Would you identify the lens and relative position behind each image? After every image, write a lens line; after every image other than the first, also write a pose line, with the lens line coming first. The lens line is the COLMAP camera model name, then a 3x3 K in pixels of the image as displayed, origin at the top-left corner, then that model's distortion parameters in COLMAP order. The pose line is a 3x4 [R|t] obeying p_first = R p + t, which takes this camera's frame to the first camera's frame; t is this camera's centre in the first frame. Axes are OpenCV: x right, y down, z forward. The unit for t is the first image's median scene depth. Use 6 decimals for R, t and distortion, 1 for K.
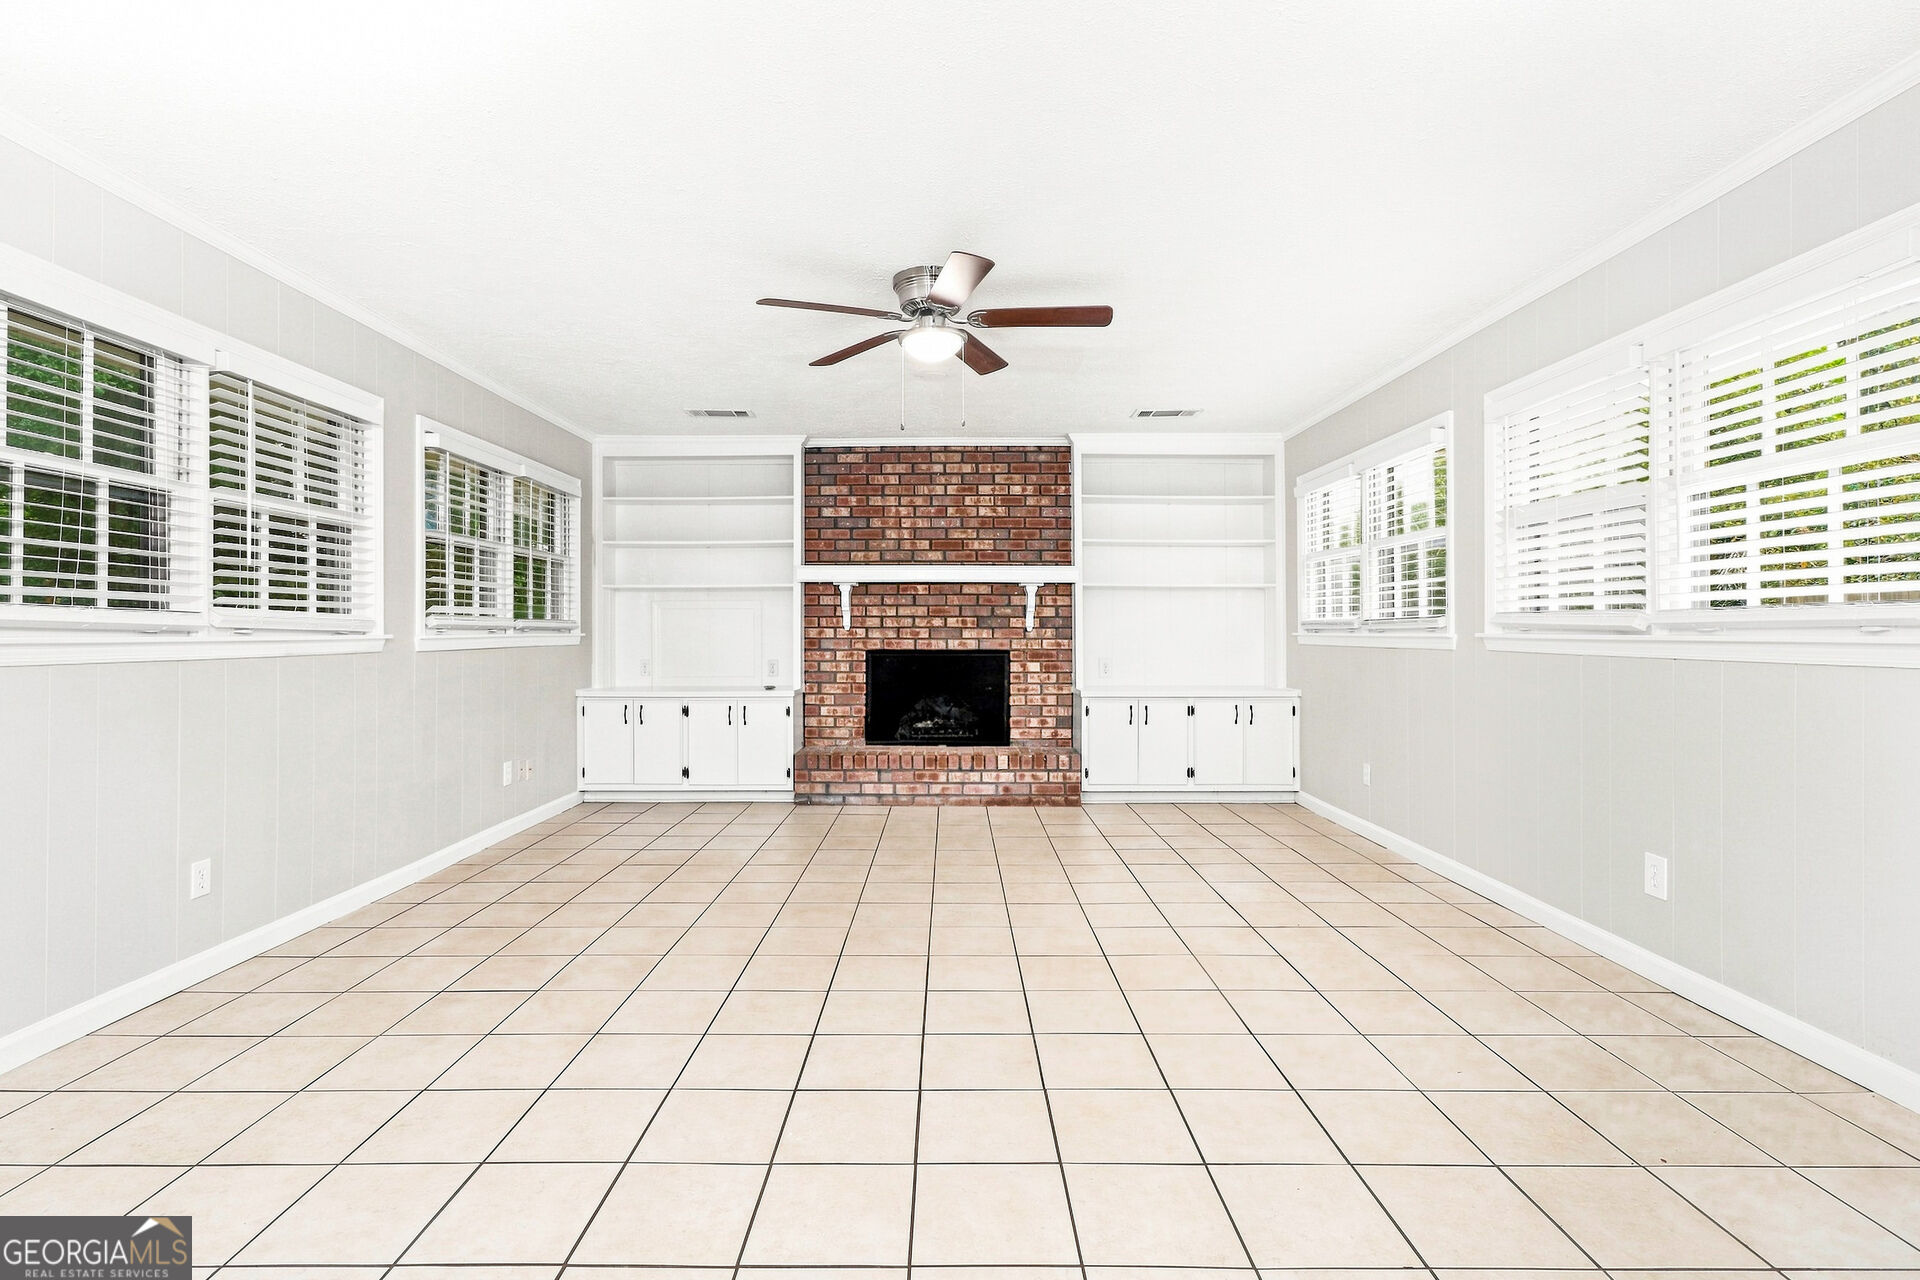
lens RADIAL K [[892.1, 0, 935.4], [0, 892.1, 618.6], [0, 0, 1]] dist [-0.024839, 0.004198]
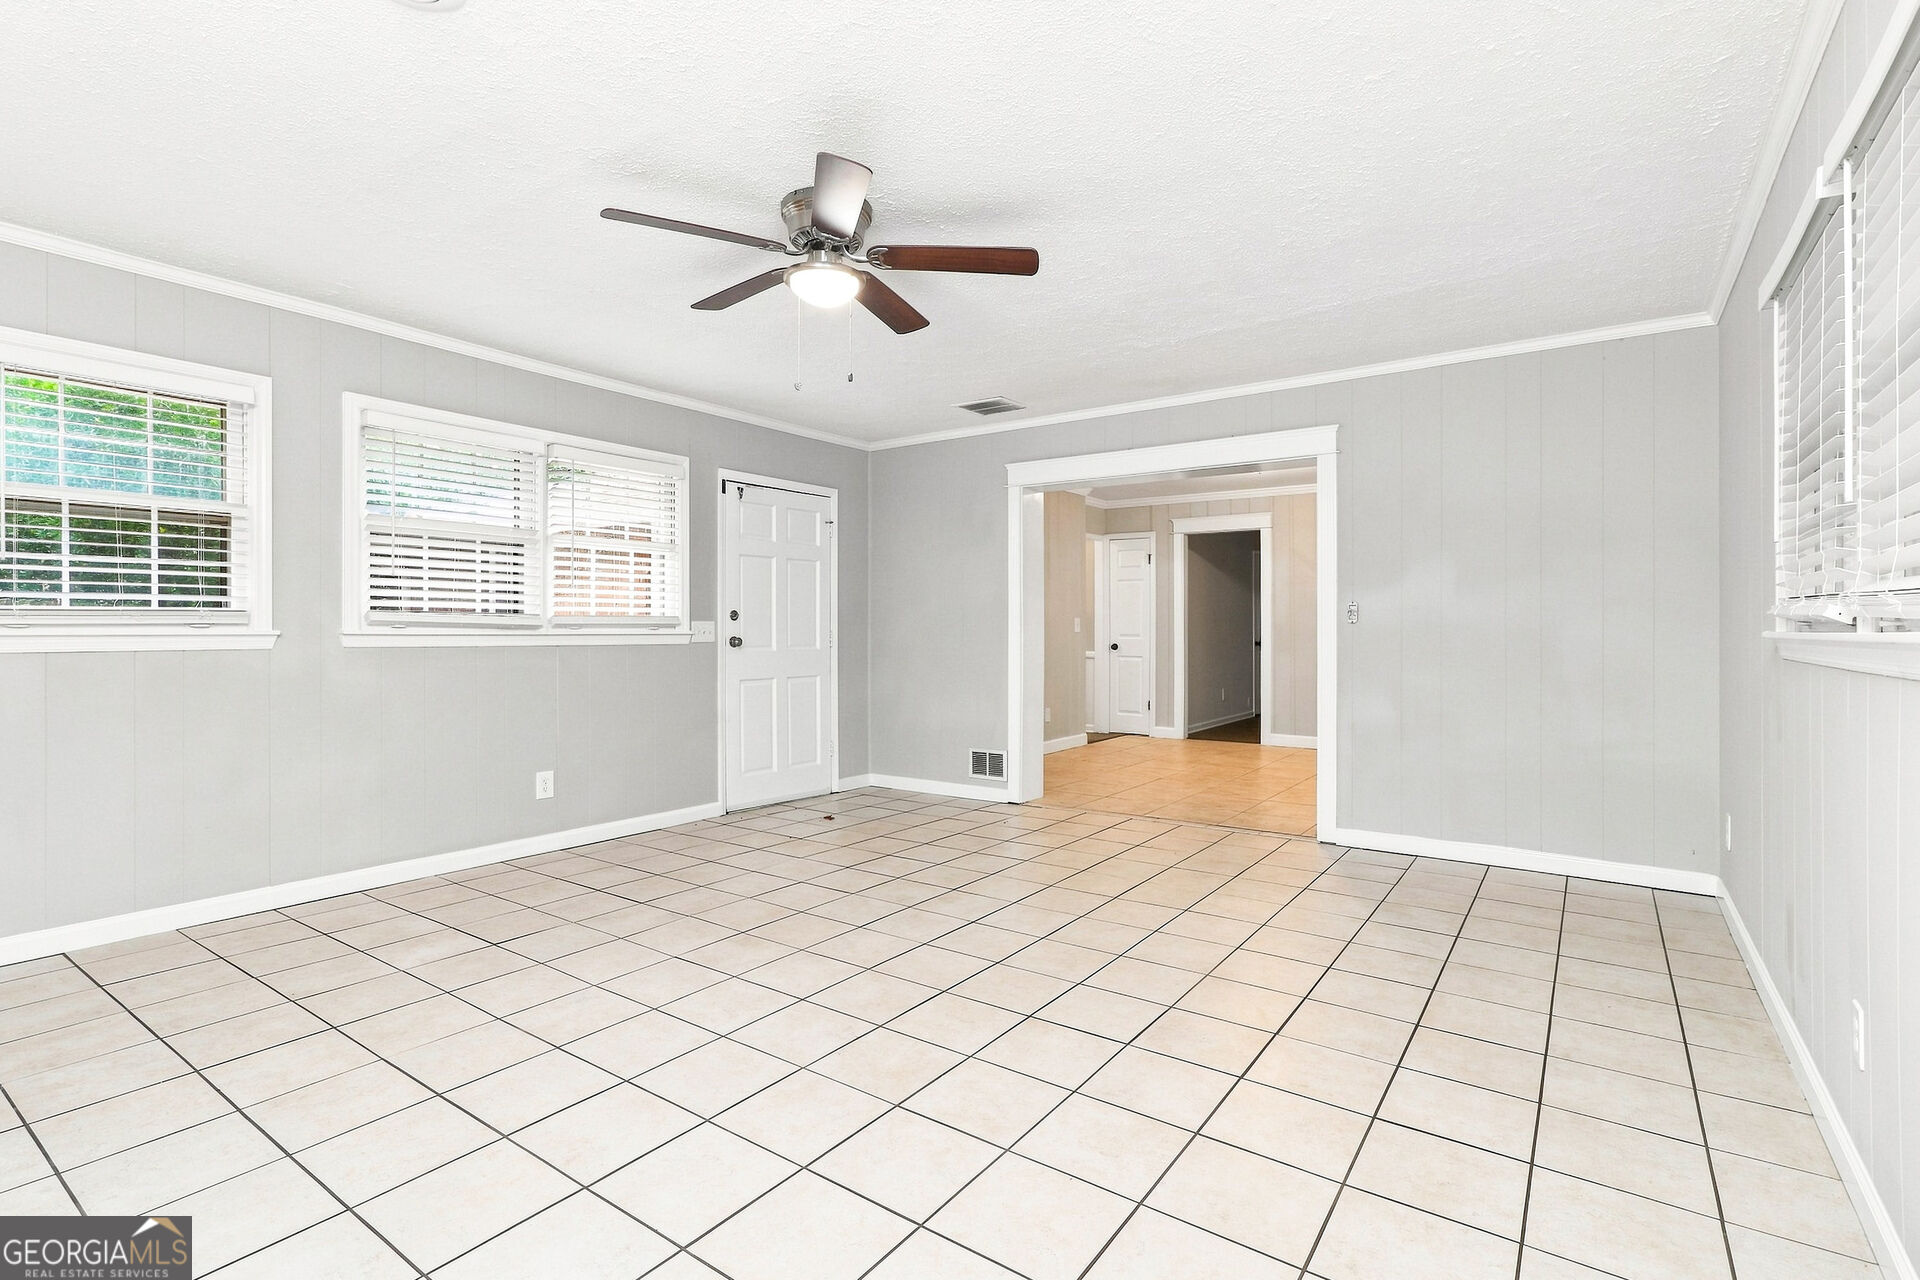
lens RADIAL K [[892.1, 0, 953.3], [0, 892.1, 625.7], [0, 0, 1]] dist [-0.024839, 0.004198]
pose [[-0.818516, 0.000337, 0.574483, -0.308631], [-0.010974, 0.999808, -0.016223, 0.011814], [-0.574379, -0.019583, -0.818355, 0.843753]]
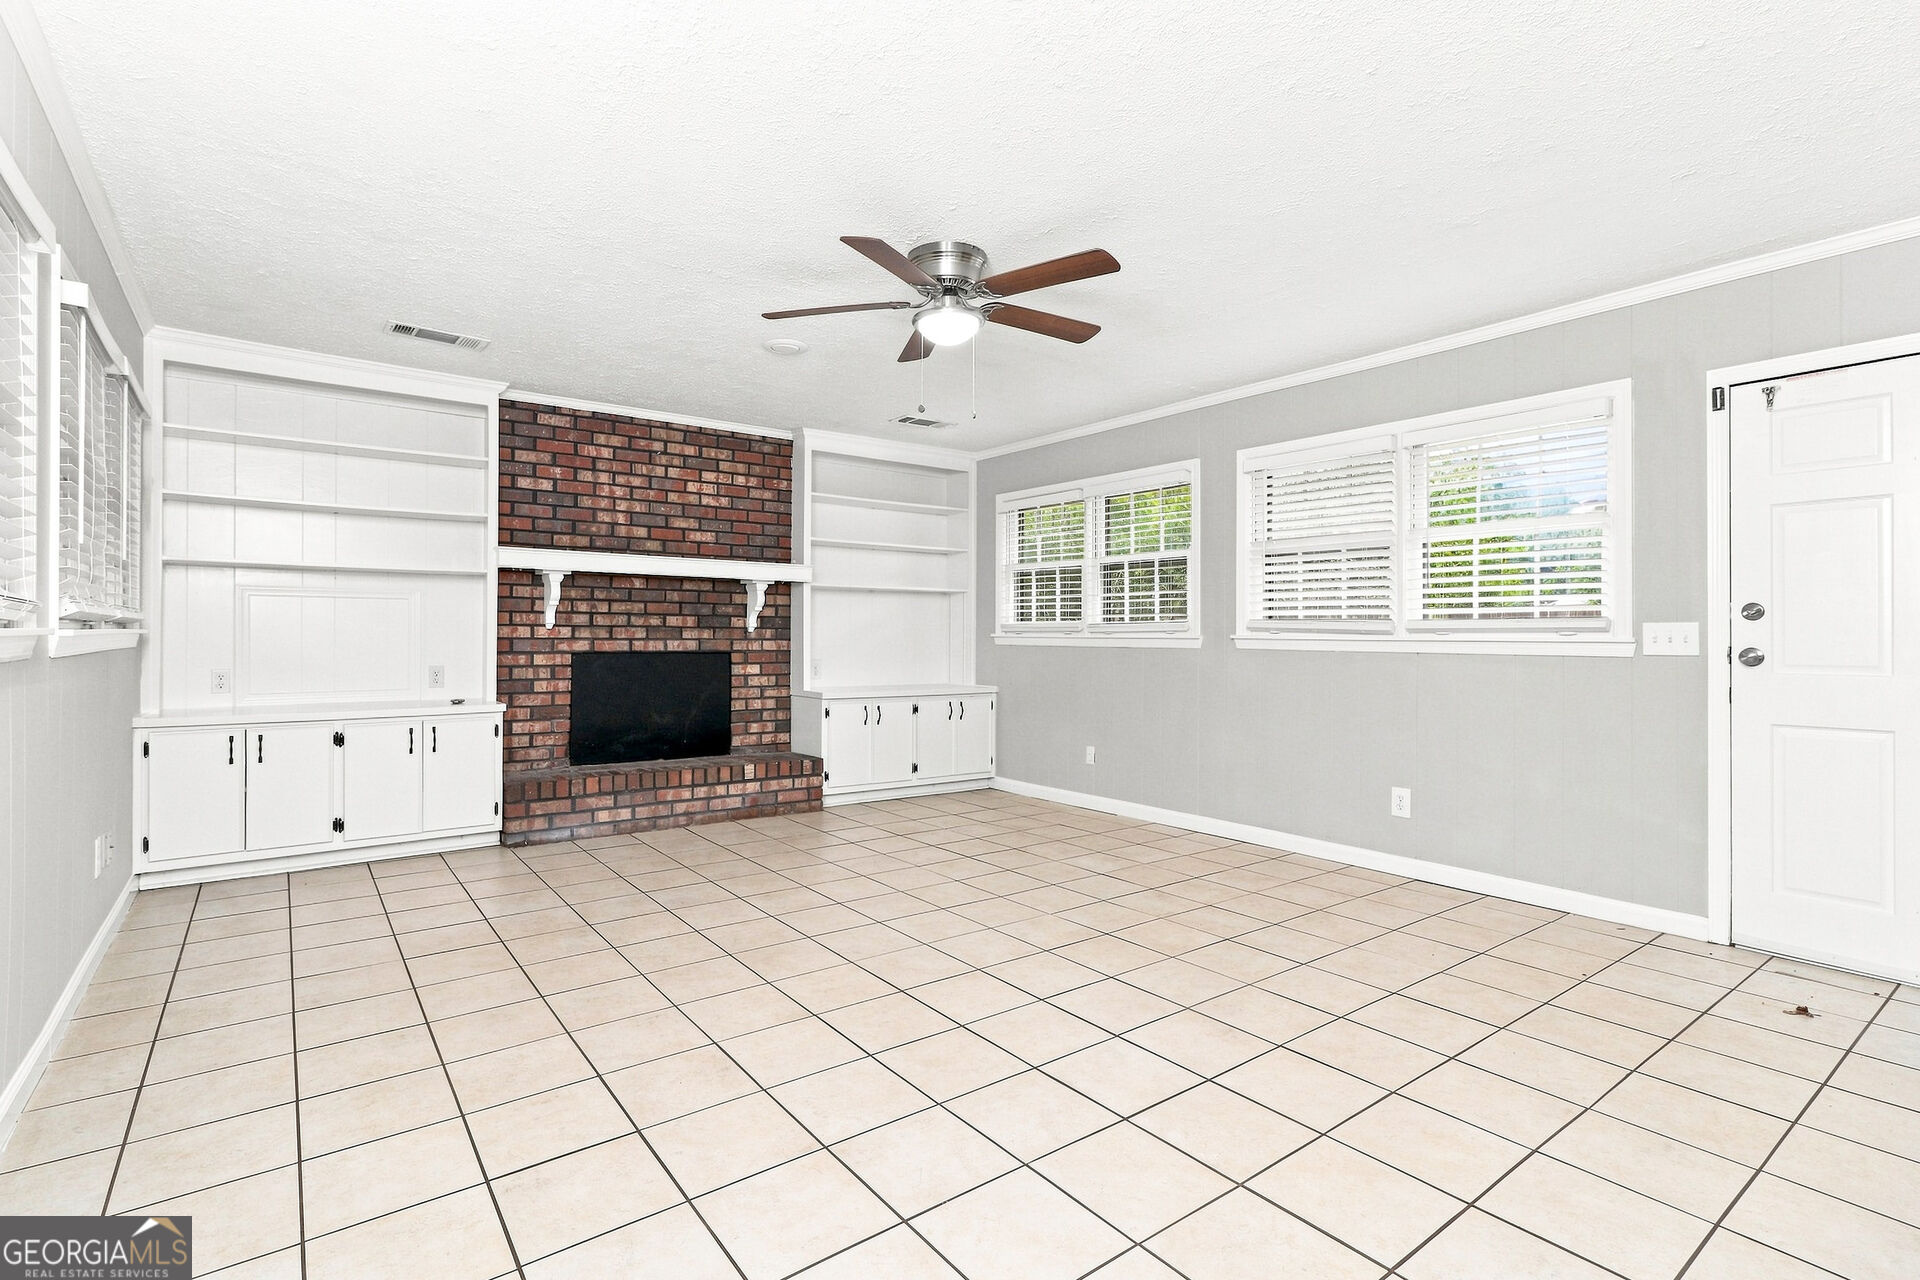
lens RADIAL K [[892.1, 0, 932.6], [0, 892.1, 628.8], [0, 0, 1]] dist [-0.024839, 0.004198]
pose [[0.800901, 0.009374, 0.598723, -0.305717], [-0.014546, 0.999887, 0.003804, 0.004784], [-0.598619, -0.011756, 0.800947, 0.130914]]
